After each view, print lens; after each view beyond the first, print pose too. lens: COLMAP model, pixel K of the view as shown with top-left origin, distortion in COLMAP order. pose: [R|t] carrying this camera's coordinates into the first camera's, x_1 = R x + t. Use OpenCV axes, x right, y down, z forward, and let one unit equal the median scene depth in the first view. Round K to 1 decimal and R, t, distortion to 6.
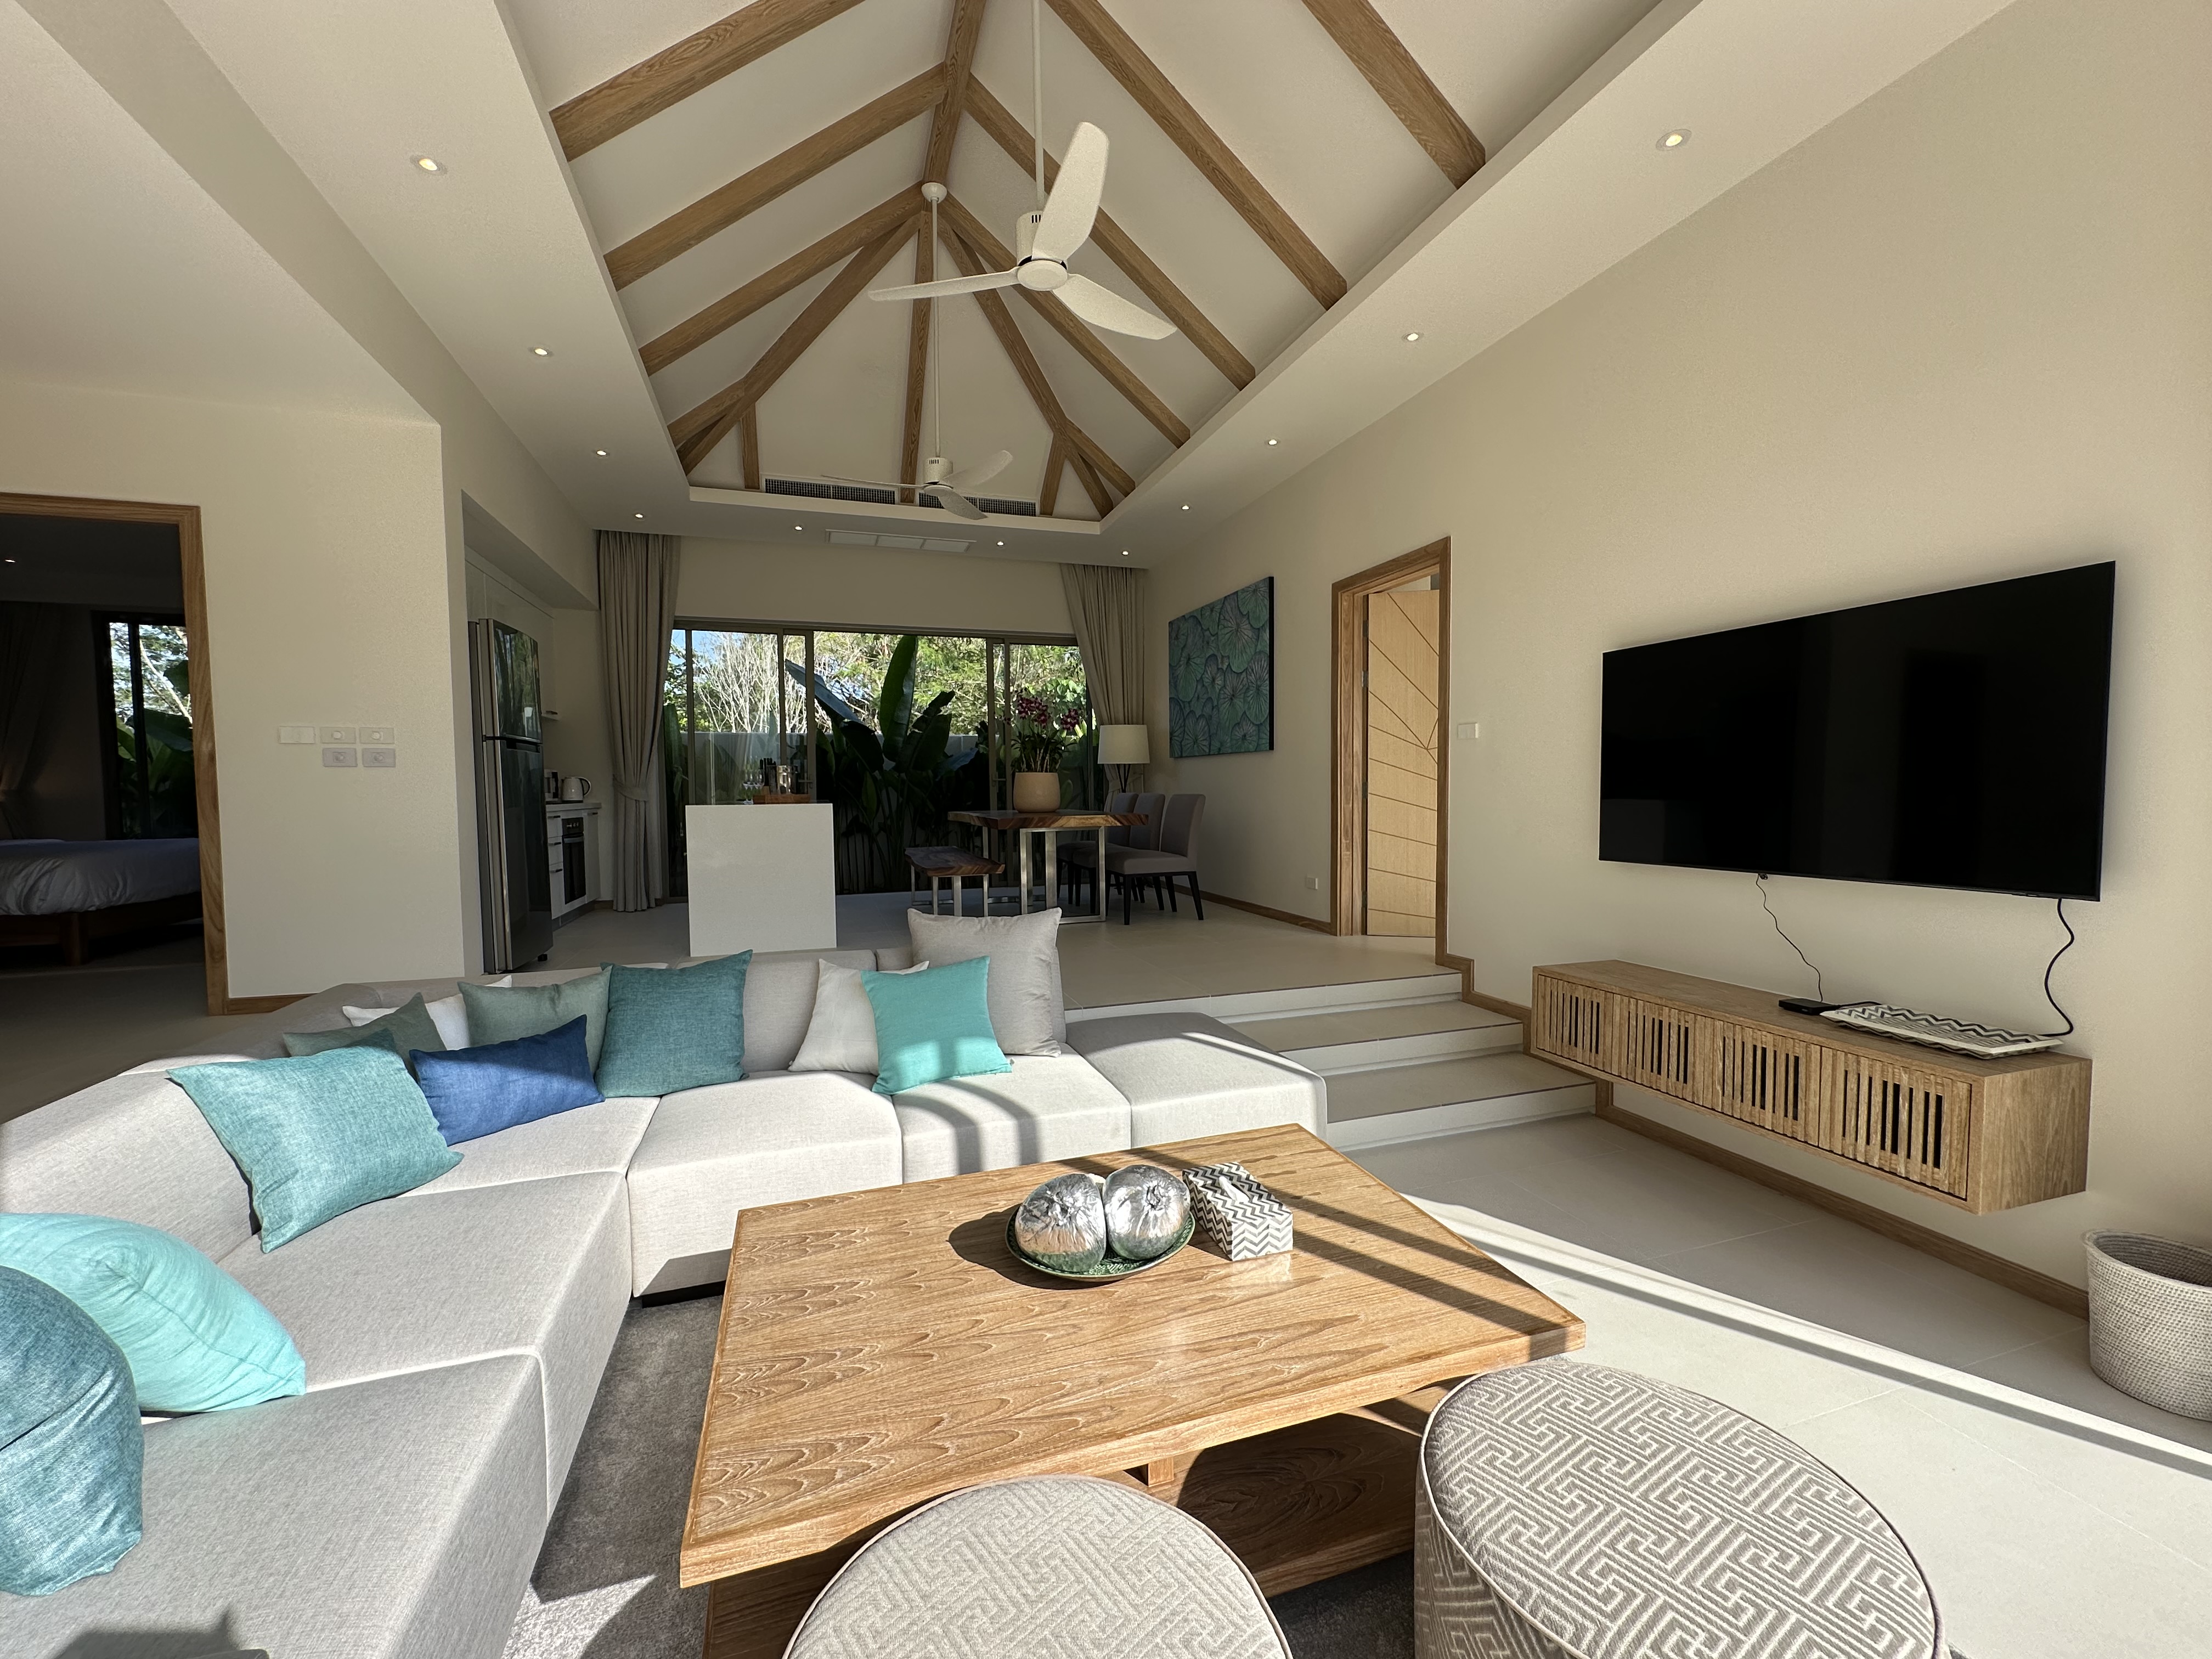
lens RADIAL K [[883.6, 0, 1106.0], [0, 883.6, 829.5], [0, 0, 1]] dist [-0.000266, 0.000532]
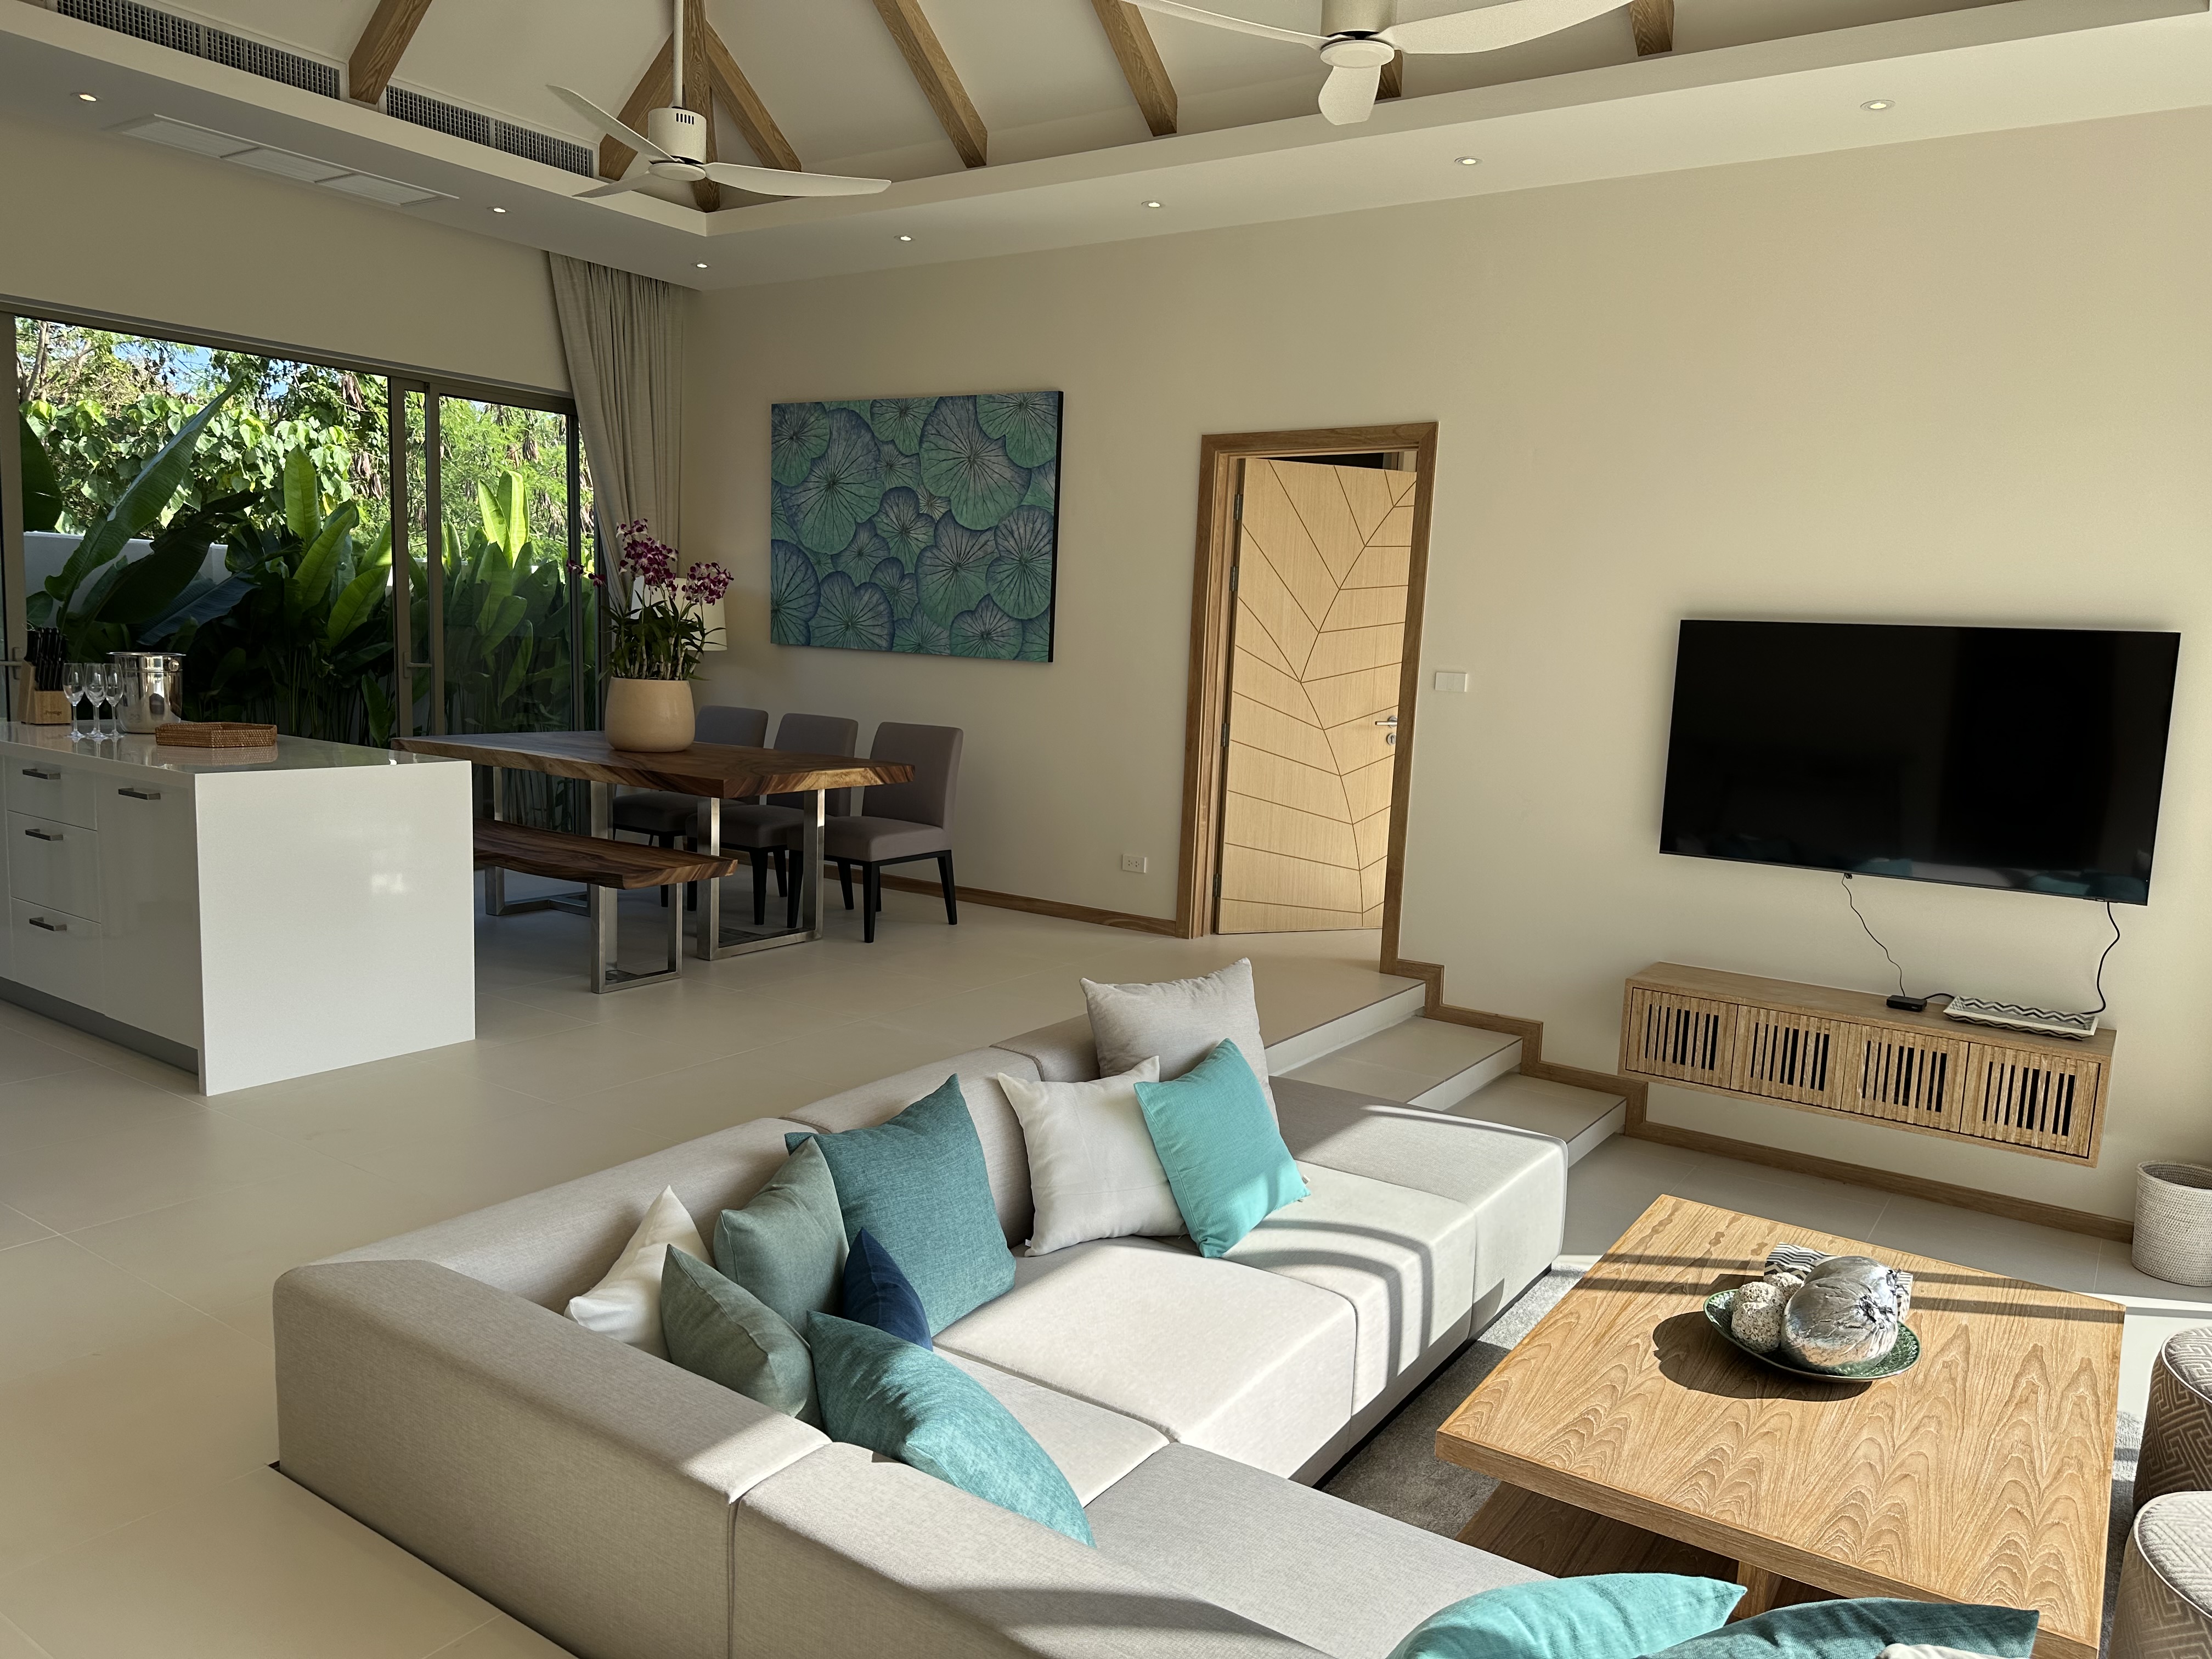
lens RADIAL K [[1542.3, 0, 1097.7], [0, 1542.3, 849.4], [0, 0, 1]] dist [0.158593, -0.217943]
pose [[0.795734, -0.044809, 0.603986, -0.988840], [-0.019792, 0.994803, 0.099877, -0.134902], [-0.605323, -0.091430, 0.790712, 0.100949]]
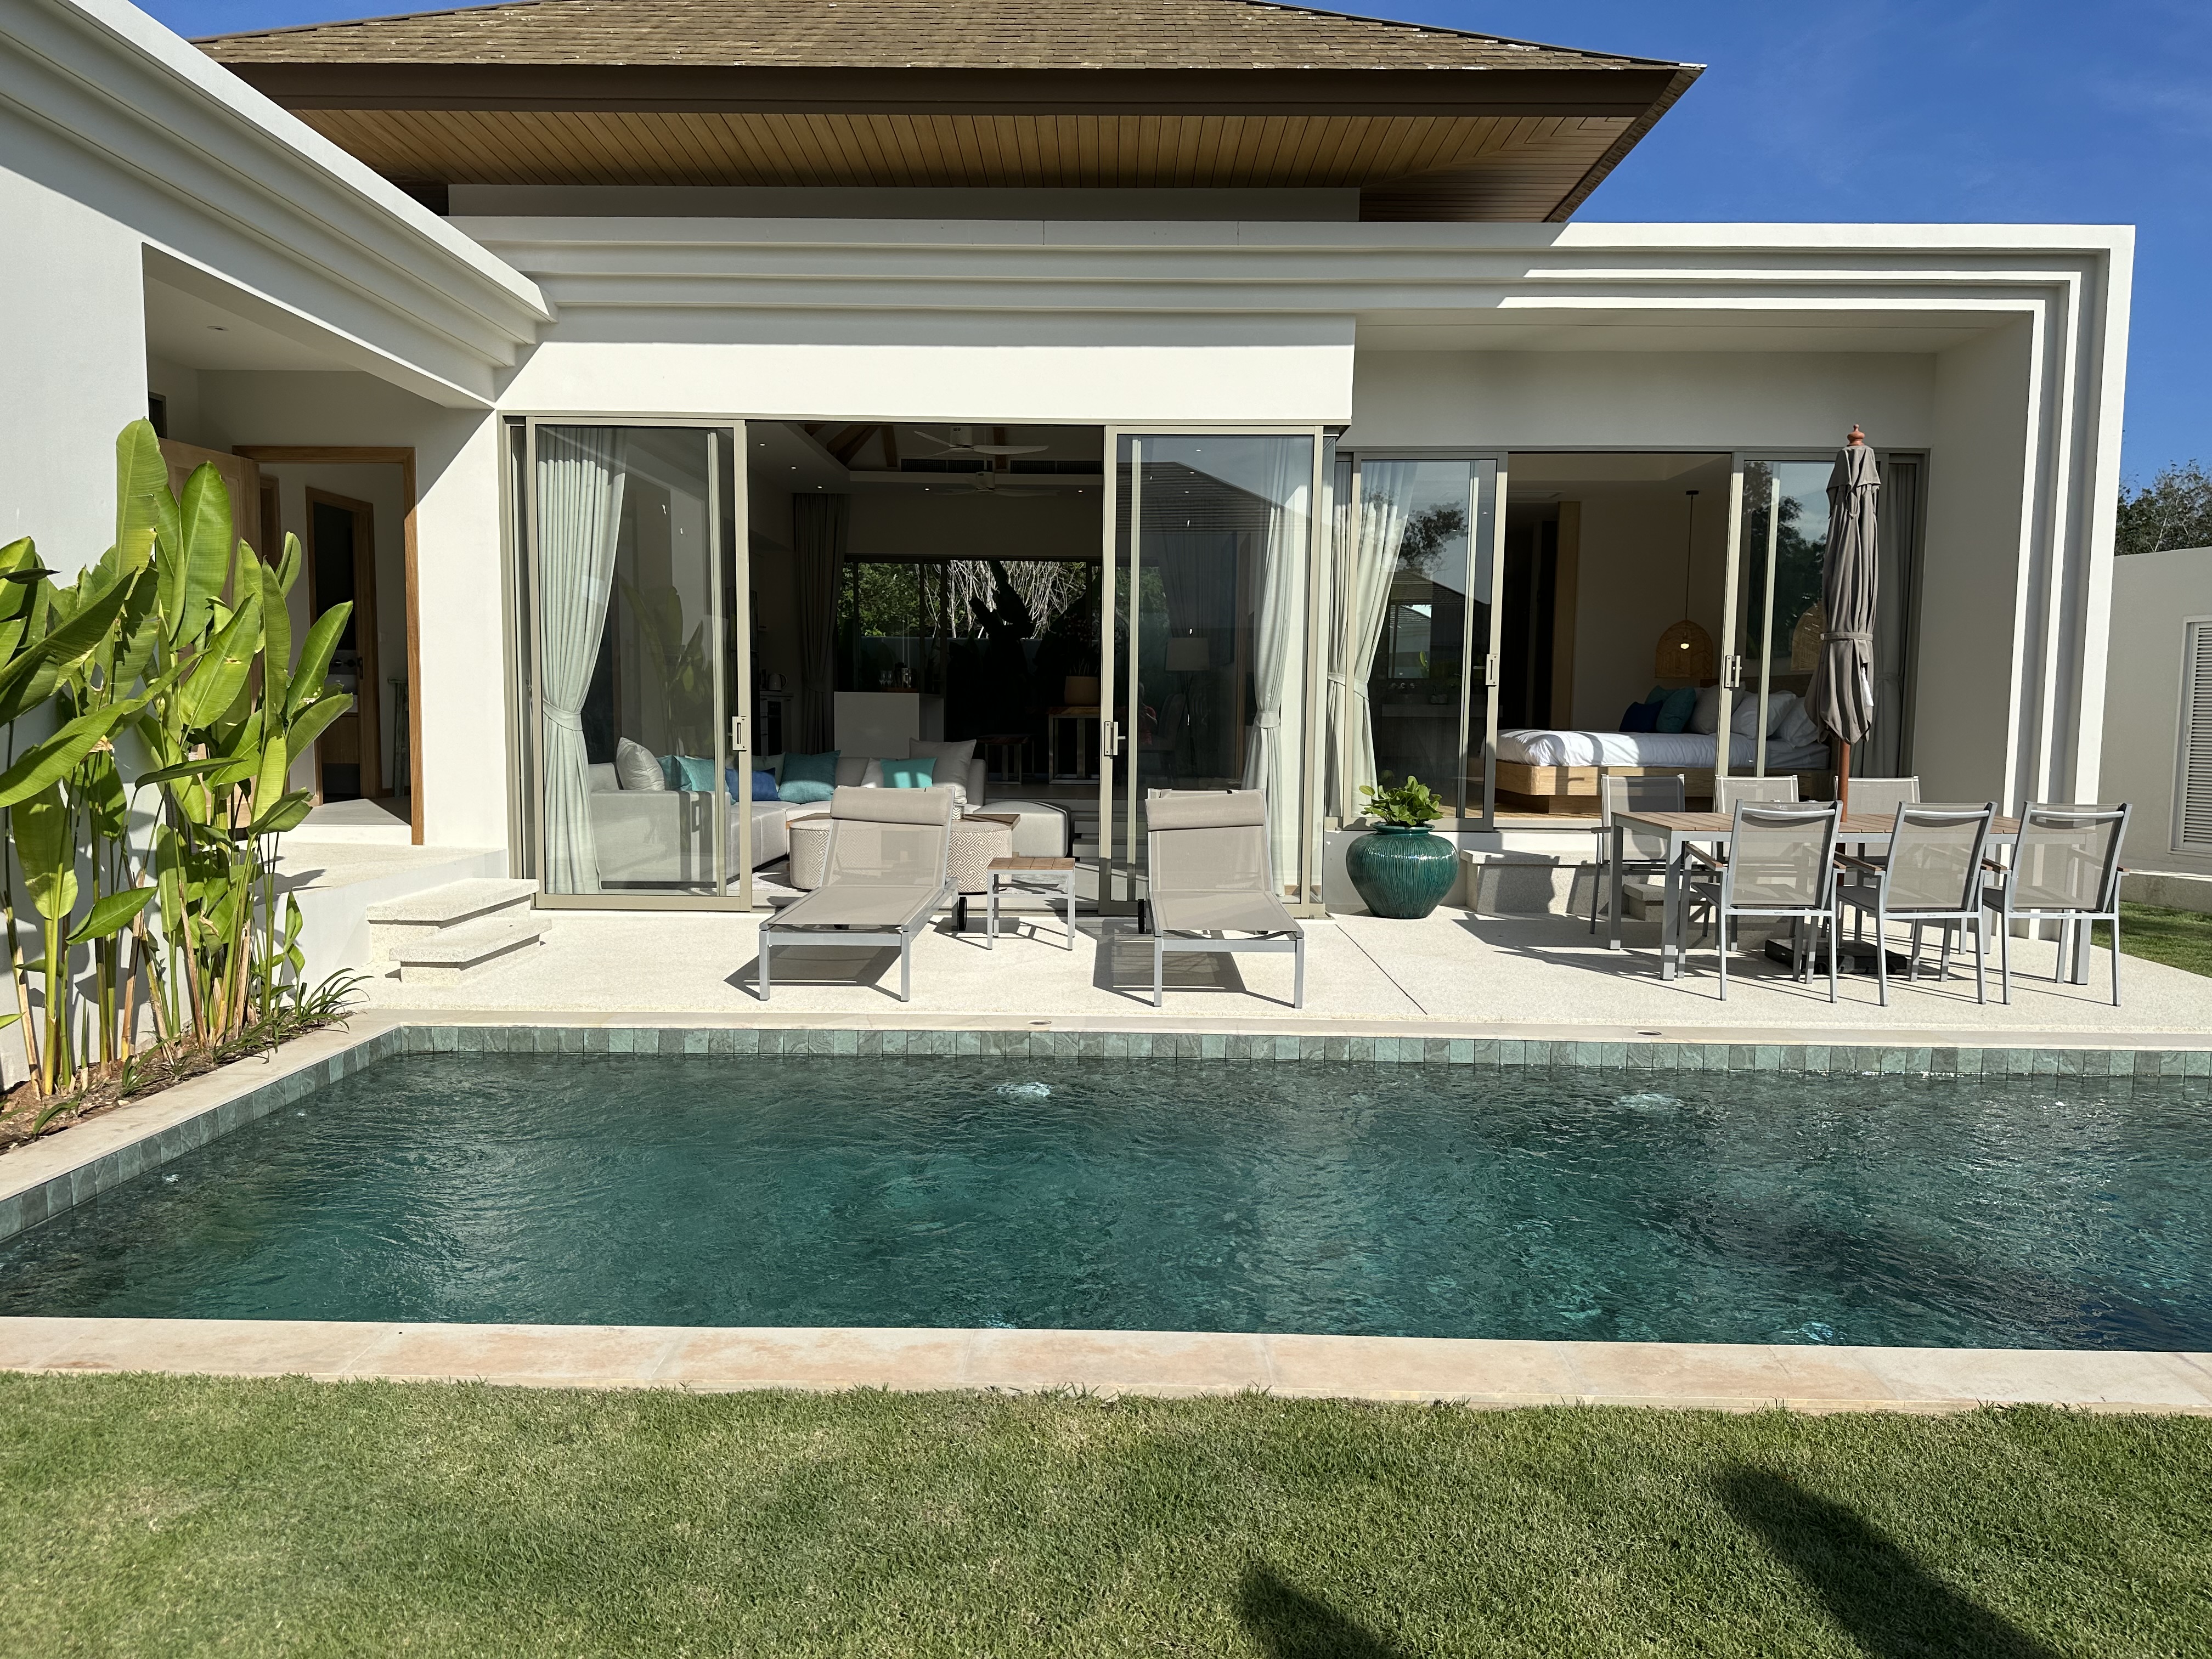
lens RADIAL K [[1549.2, 0, 1108.3], [0, 1549.2, 841.3], [0, 0, 1]] dist [0.107235, -0.143599]
pose [[0.945173, 0.046358, -0.323264, 1.577403], [-0.033312, 0.998396, 0.045775, 0.167887], [0.324868, -0.032497, 0.945201, -2.615317]]
